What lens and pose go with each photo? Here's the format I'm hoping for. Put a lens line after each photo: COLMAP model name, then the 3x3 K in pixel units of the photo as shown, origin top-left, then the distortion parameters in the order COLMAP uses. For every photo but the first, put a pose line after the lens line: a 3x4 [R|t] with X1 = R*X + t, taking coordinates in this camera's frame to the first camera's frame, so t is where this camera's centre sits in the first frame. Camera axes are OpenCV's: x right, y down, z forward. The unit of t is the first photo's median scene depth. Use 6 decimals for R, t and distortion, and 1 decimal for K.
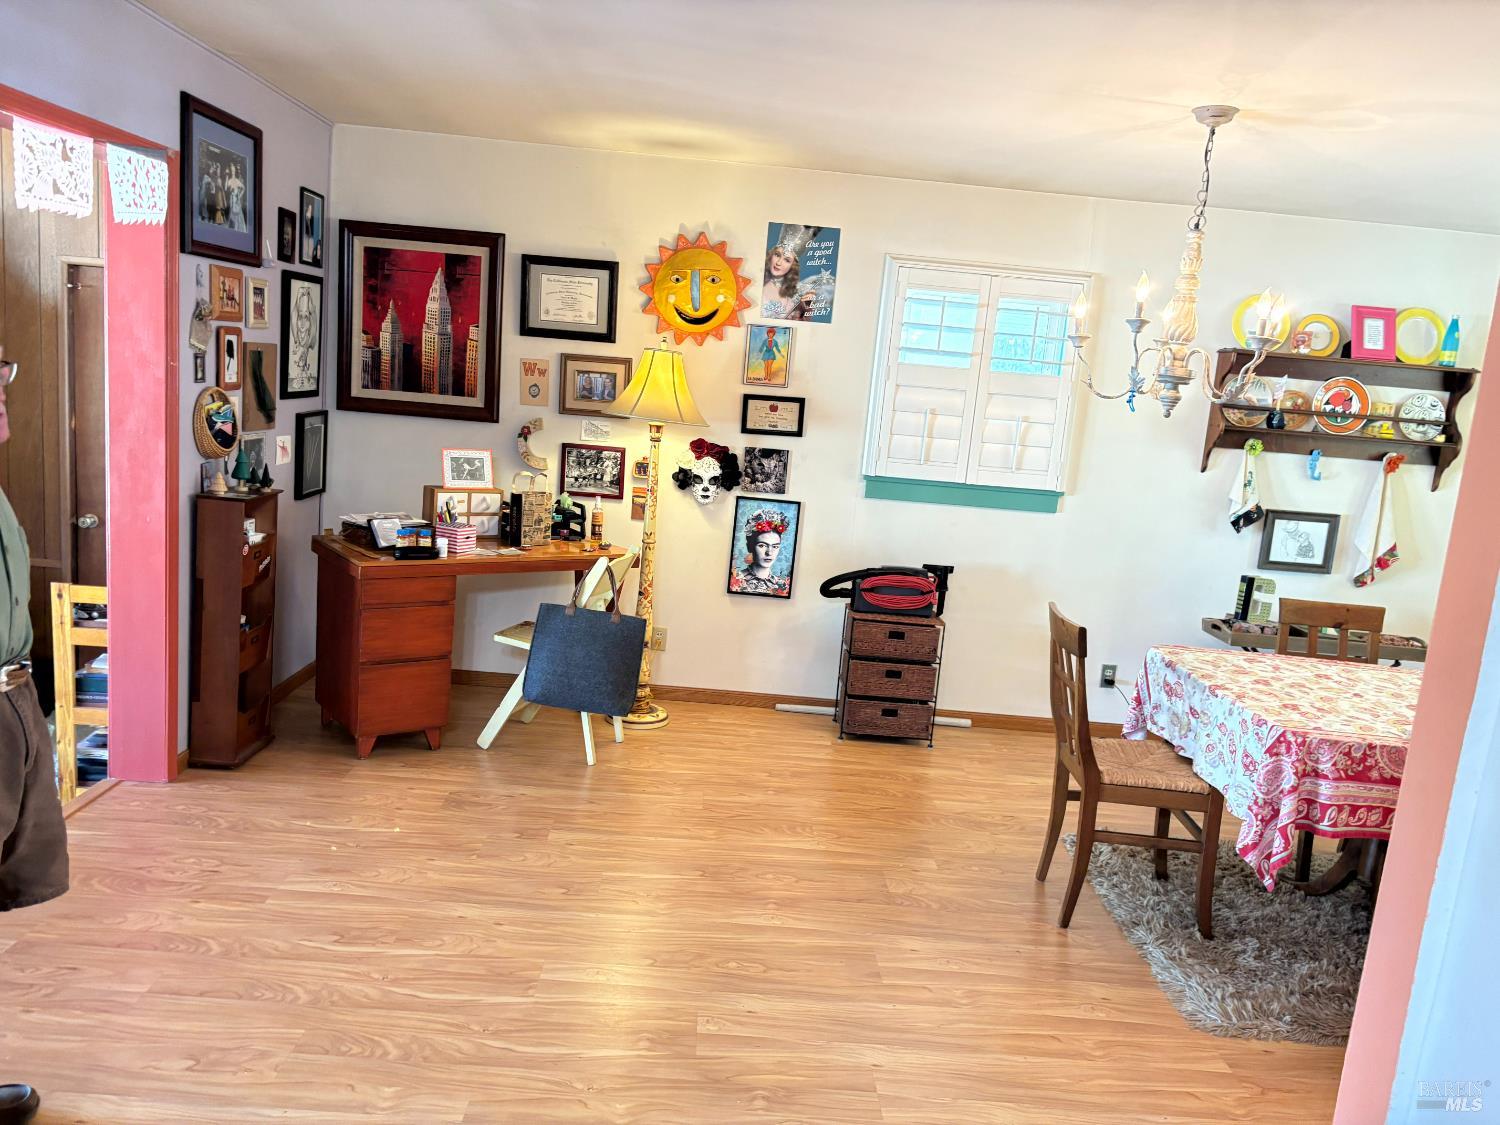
lens RADIAL K [[1132.3, 0, 749.8], [0, 1132.3, 559.9], [0, 0, 1]] dist [0.051279, -0.050552]
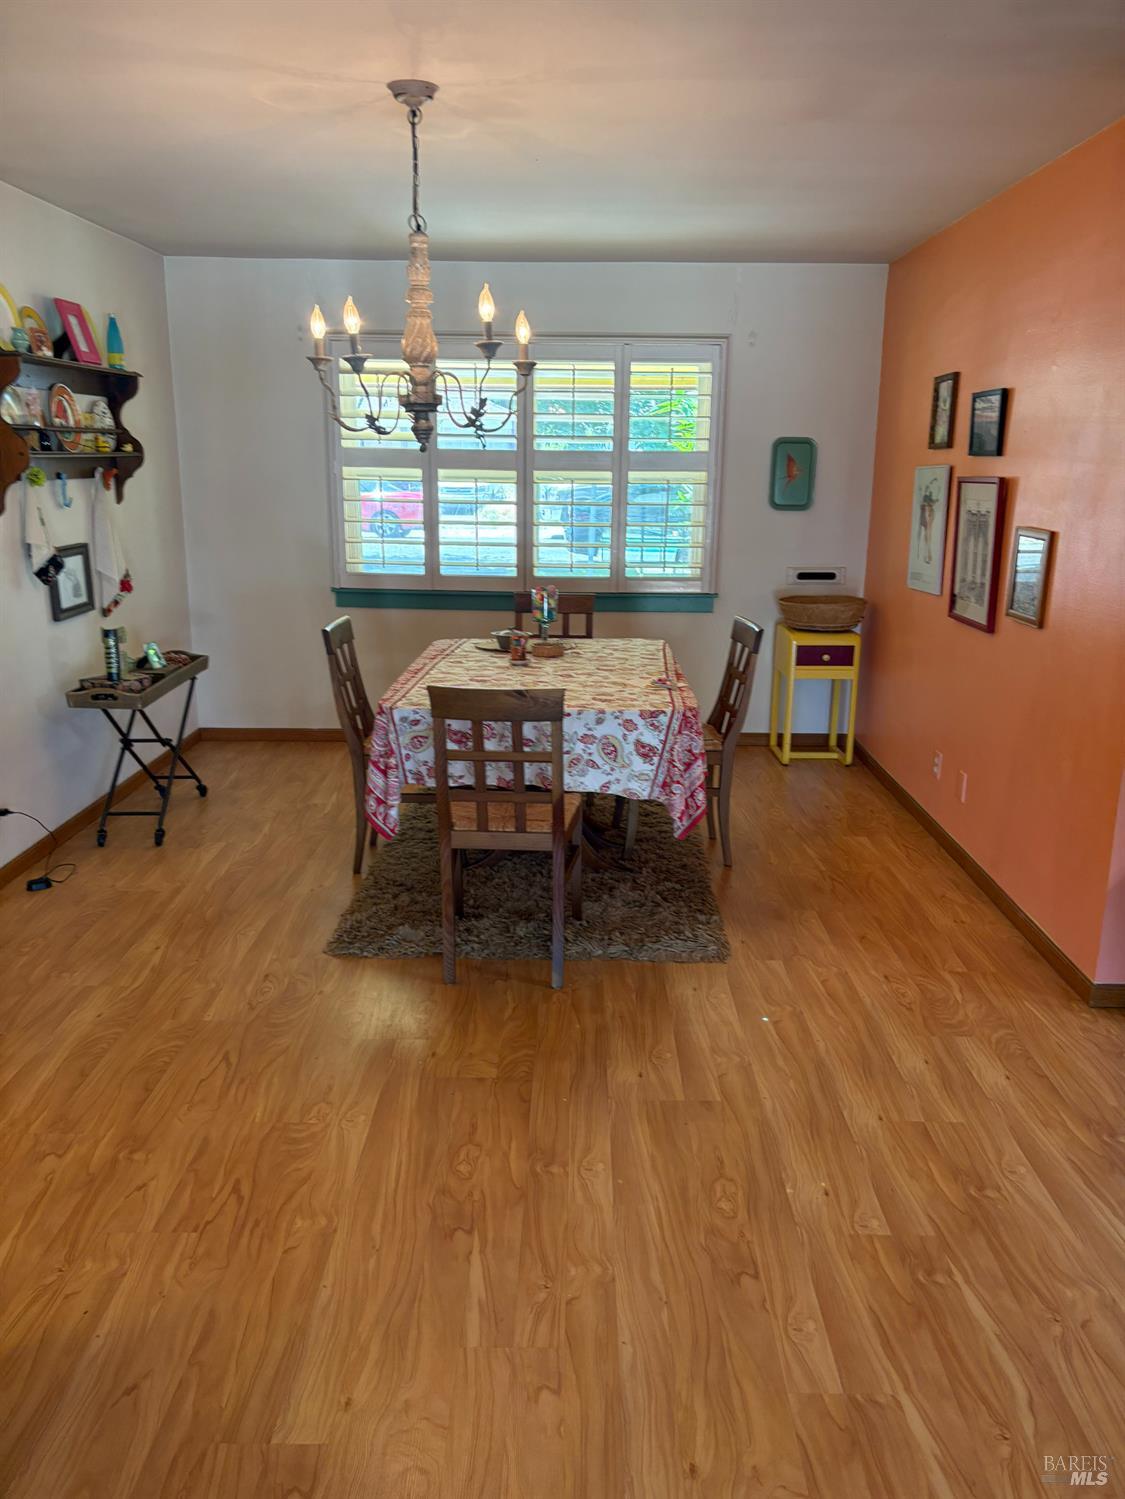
lens RADIAL K [[1131.6, 0, 562.0], [0, 1131.6, 755.1], [0, 0, 1]] dist [0.051279, -0.050552]
pose [[0.040196, -0.344475, 0.937935, -0.425977], [0.158617, 0.928990, 0.334392, -0.142956], [-0.986522, 0.135331, 0.091981, 0.646582]]
